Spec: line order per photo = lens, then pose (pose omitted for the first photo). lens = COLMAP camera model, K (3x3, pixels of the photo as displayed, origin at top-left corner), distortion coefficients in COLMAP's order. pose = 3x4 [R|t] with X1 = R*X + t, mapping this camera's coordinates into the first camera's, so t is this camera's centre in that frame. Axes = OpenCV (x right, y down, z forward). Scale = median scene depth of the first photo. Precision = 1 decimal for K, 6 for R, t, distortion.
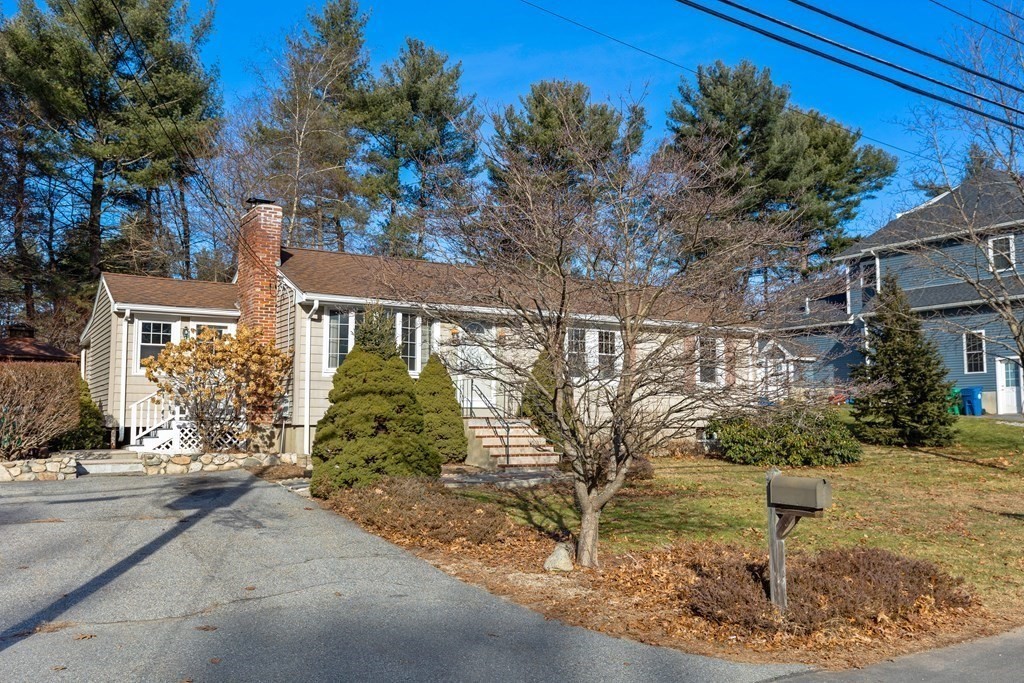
lens RADIAL K [[838.7, 0, 512.0], [0, 838.7, 341.5], [0, 0, 1]] dist [-0.000358, -0.000074]
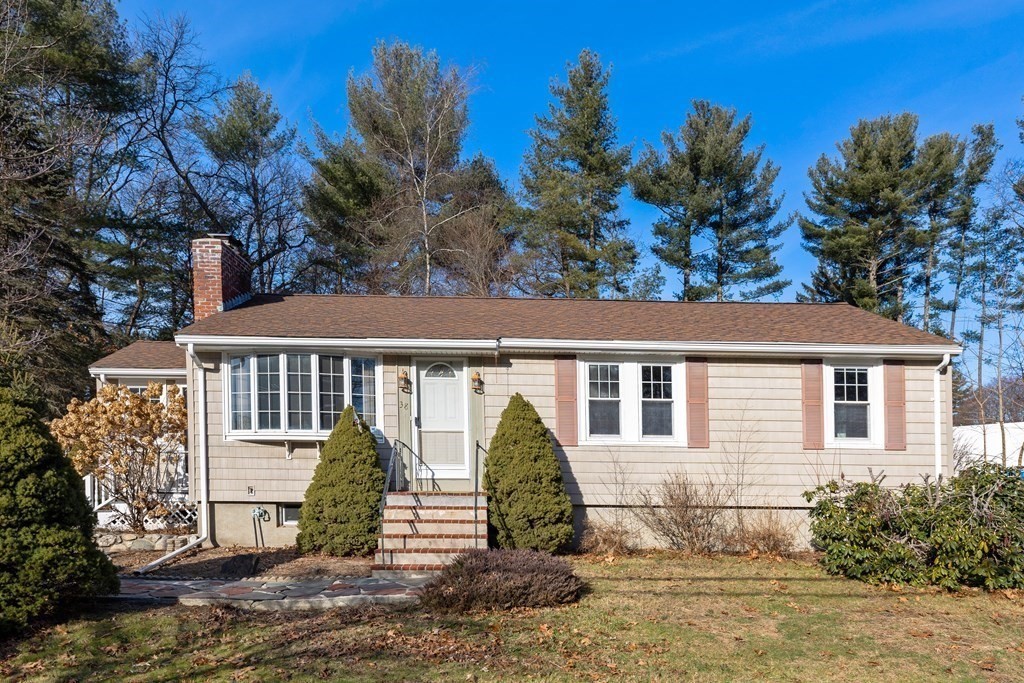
lens RADIAL K [[714.2, 0, 512.2], [0, 714.2, 469.2], [0, 0, 1]] dist [0.005224, -0.000085]
pose [[0.886106, -0.004772, -0.463458, 0.081081], [0.039747, 0.997046, 0.065727, 0.008449], [0.461775, -0.076663, 0.883678, 0.126744]]
